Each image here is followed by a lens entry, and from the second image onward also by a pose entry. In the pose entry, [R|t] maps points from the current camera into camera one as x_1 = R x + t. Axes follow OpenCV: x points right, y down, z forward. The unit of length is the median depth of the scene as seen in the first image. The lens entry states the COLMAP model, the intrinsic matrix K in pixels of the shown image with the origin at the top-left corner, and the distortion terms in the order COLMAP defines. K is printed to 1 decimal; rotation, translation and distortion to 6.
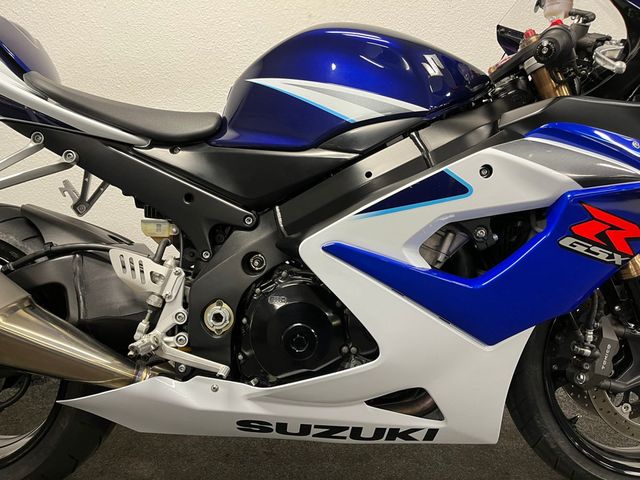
lens RADIAL K [[481.8, 0, 324.8], [0, 481.8, 244.1], [0, 0, 1]] dist [0.061125, -0.061486]
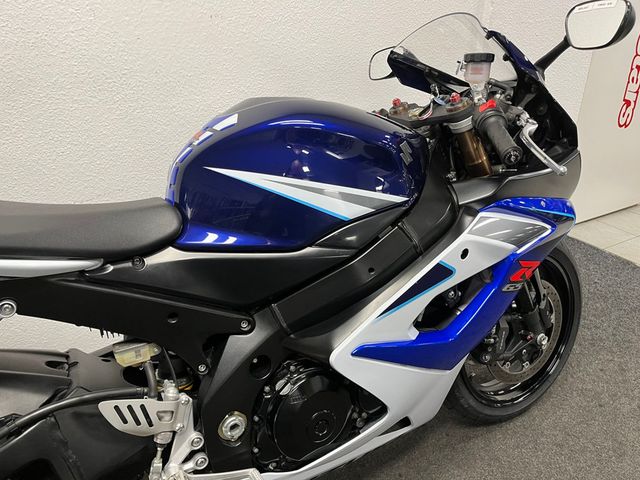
lens RADIAL K [[481.8, 0, 323.3], [0, 481.8, 241.6], [0, 0, 1]] dist [0.061125, -0.061486]
pose [[0.876578, -0.200060, 0.437706, -0.414469], [0.094459, 0.963332, 0.251137, -0.439553], [-0.471899, -0.178796, 0.863333, 0.128240]]
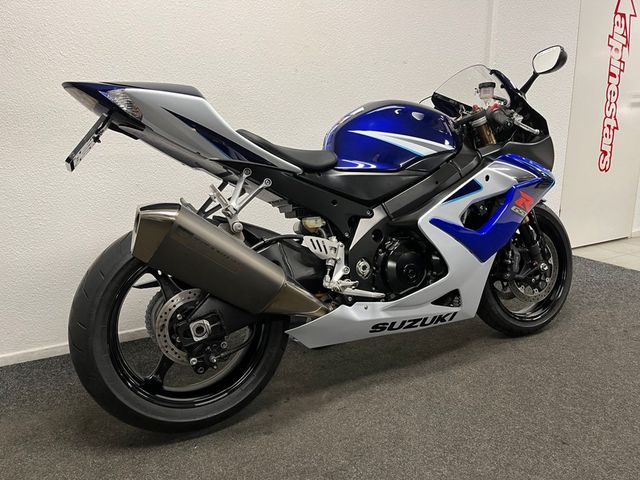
lens RADIAL K [[481.8, 0, 319.2], [0, 481.8, 242.1], [0, 0, 1]] dist [0.061125, -0.061486]
pose [[0.893858, -0.113404, 0.433771, -1.116950], [0.108577, 0.993437, 0.035980, -0.023489], [-0.435004, 0.014937, 0.900304, -0.521187]]
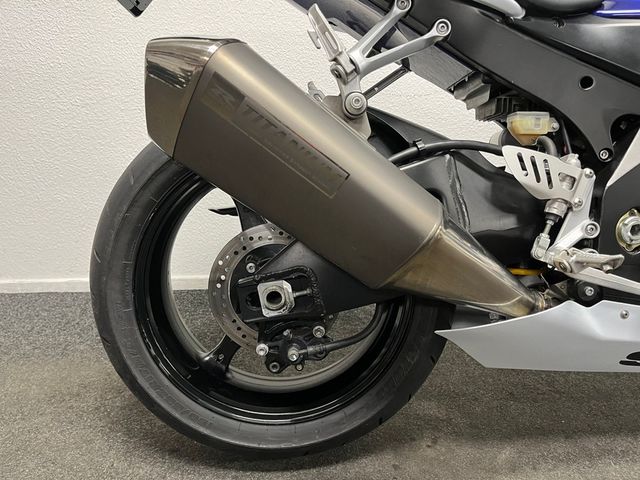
lens RADIAL K [[481.8, 0, 322.2], [0, 481.8, 243.4], [0, 0, 1]] dist [0.061125, -0.061486]
pose [[0.999329, -0.008006, 0.035735, -0.770526], [0.004509, 0.995285, 0.096886, 0.091555], [-0.036342, -0.096660, 0.994654, 0.196238]]
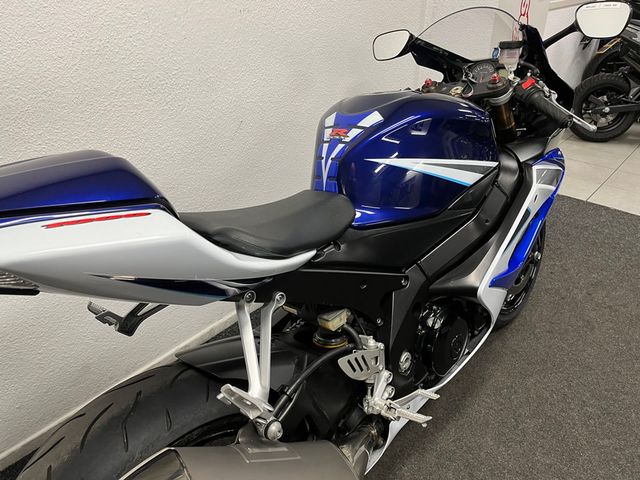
lens RADIAL K [[481.8, 0, 320.4], [0, 481.8, 243.2], [0, 0, 1]] dist [0.061125, -0.061486]
pose [[0.676249, -0.372423, 0.635602, -1.042463], [0.158770, 0.916205, 0.367915, -0.617980], [-0.719361, -0.147887, 0.678712, 0.351183]]
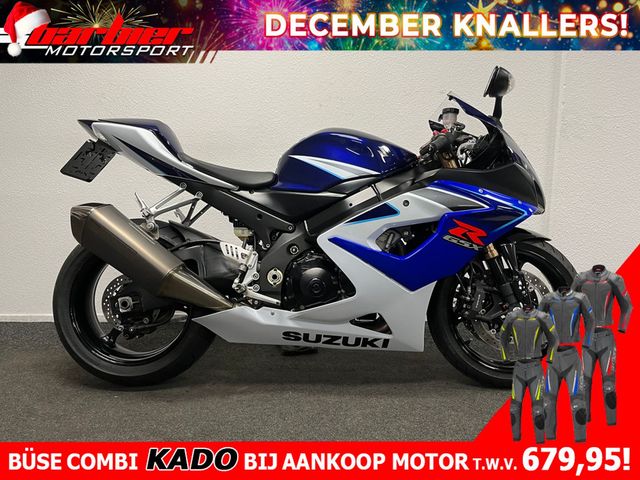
lens RADIAL K [[481.8, 0, 318.8], [0, 481.8, 242.1], [0, 0, 1]] dist [0.061125, -0.061486]
pose [[0.999730, 0.005671, -0.022536, 0.001379], [-0.007147, 0.997796, -0.065972, 0.137725], [0.022112, 0.066115, 0.997567, -0.946369]]
